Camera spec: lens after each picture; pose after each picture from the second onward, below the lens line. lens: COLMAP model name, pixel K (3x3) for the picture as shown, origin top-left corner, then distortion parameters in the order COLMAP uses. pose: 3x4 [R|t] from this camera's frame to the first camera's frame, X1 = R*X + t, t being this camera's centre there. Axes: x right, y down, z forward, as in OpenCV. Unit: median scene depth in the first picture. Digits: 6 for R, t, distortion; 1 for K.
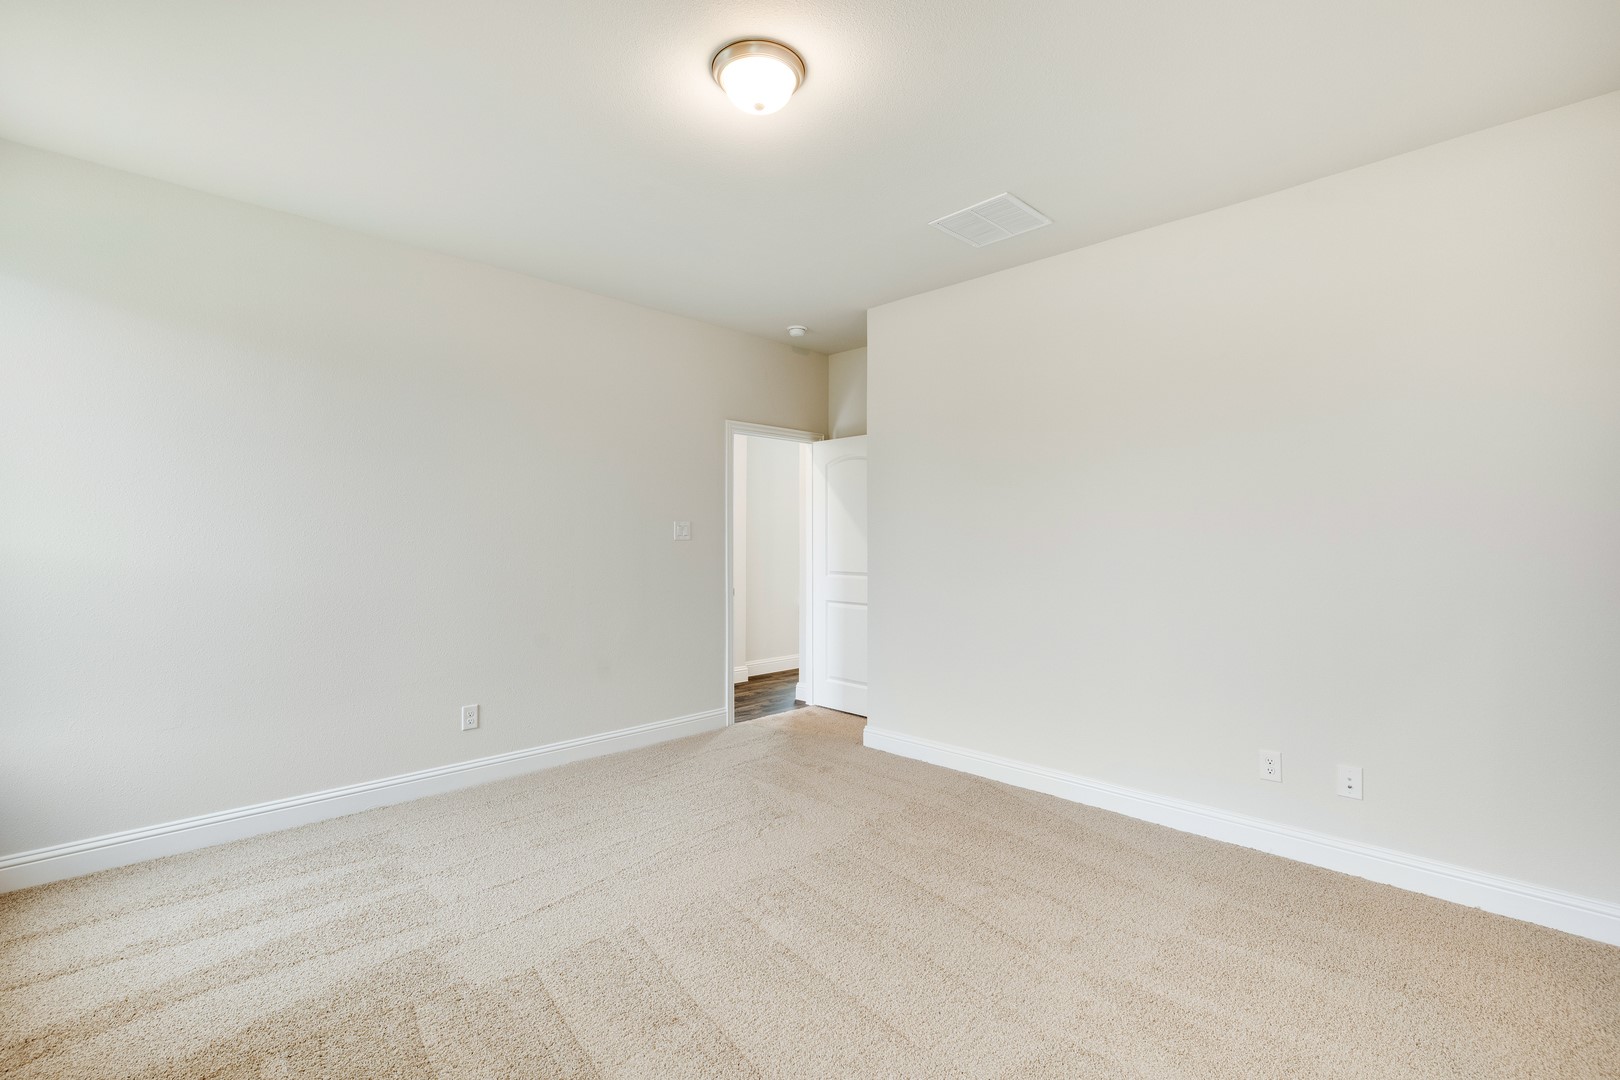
lens RADIAL K [[728.1, 0, 815.0], [0, 728.1, 530.4], [0, 0, 1]] dist [-0.004127, 0.000389]
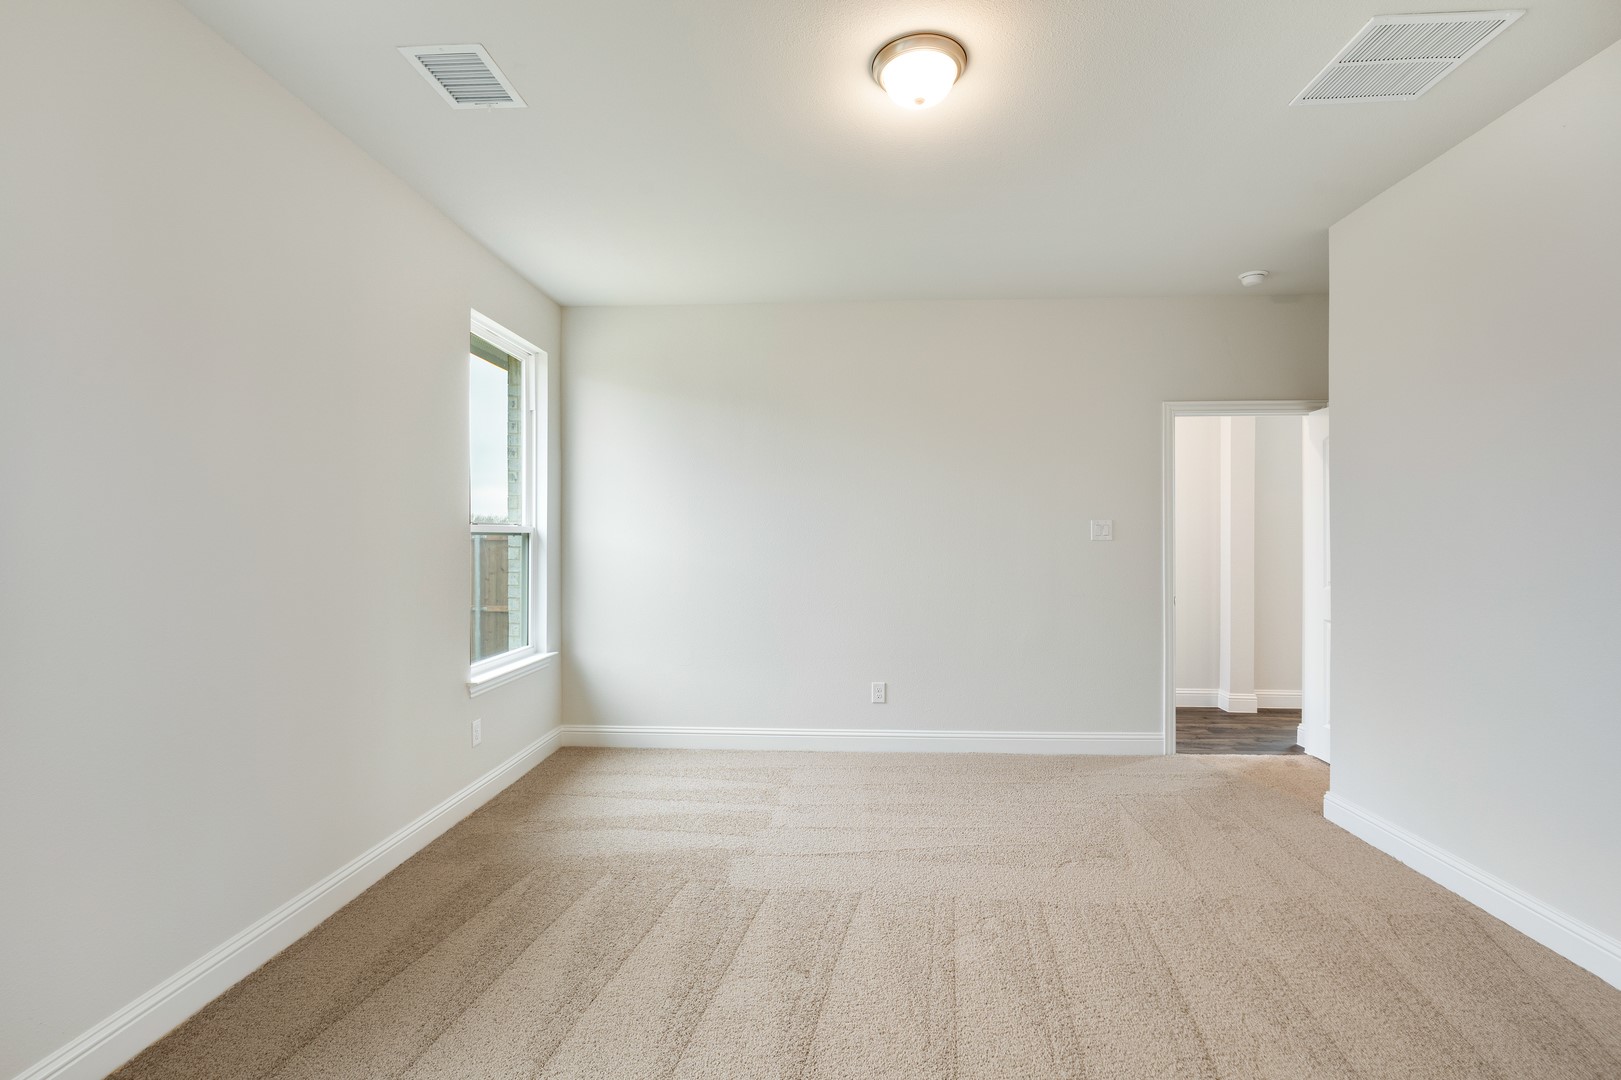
lens RADIAL K [[741.8, 0, 813.1], [0, 741.8, 532.2], [0, 0, 1]] dist [-0.003798, -0.000740]
pose [[0.664079, -0.008879, -0.747610, 0.293913], [0.010028, 0.999945, -0.002968, 0.002197], [0.747595, -0.005526, 0.664132, 0.113435]]
